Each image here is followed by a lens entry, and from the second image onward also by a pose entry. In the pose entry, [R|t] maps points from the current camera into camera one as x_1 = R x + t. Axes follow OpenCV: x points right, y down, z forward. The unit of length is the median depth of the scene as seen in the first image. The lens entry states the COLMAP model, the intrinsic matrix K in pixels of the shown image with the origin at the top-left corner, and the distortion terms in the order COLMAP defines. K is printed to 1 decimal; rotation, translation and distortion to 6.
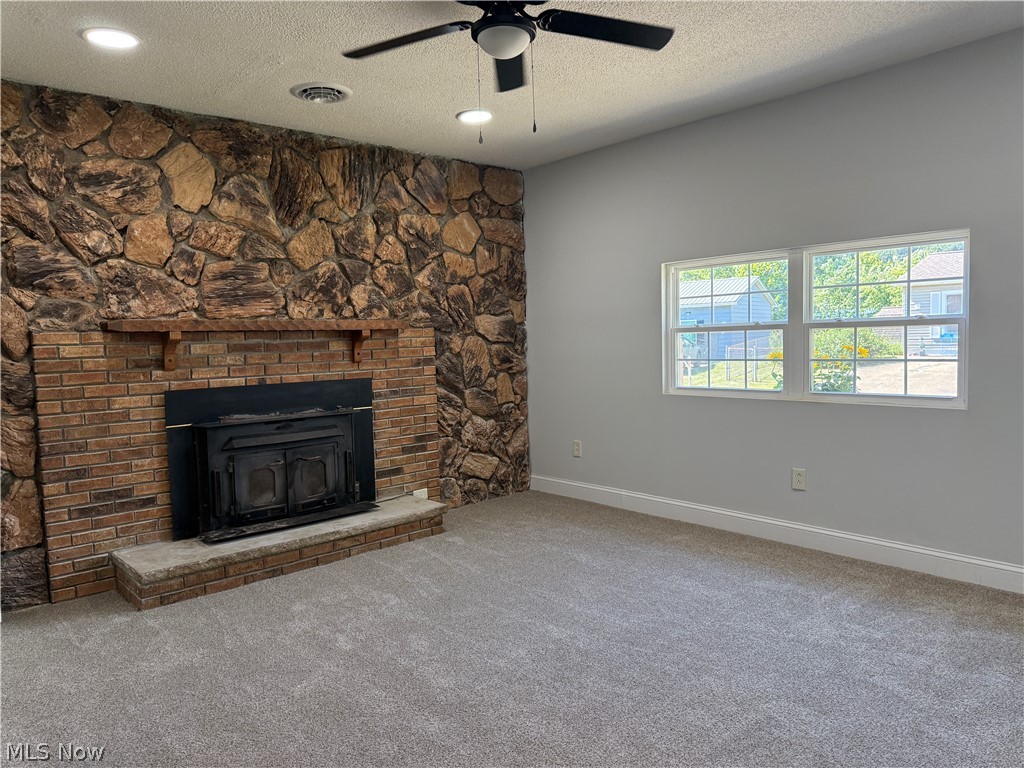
lens RADIAL K [[725.6, 0, 521.2], [0, 725.6, 388.8], [0, 0, 1]] dist [0.118388, -0.205503]
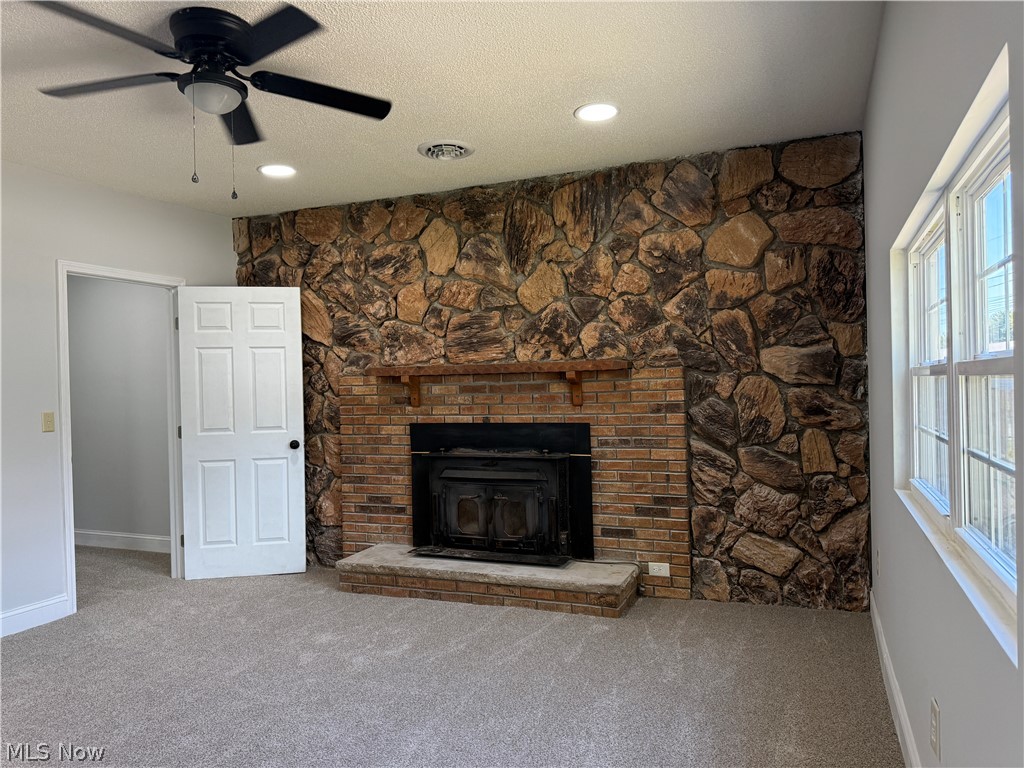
lens RADIAL K [[725.6, 0, 521.2], [0, 725.6, 388.8], [0, 0, 1]] dist [0.118388, -0.205503]
pose [[0.419701, 0.020017, -0.907442, 0.592139], [-0.054507, 0.998508, -0.003184, -0.051264], [0.906024, 0.050799, 0.420166, 0.545226]]
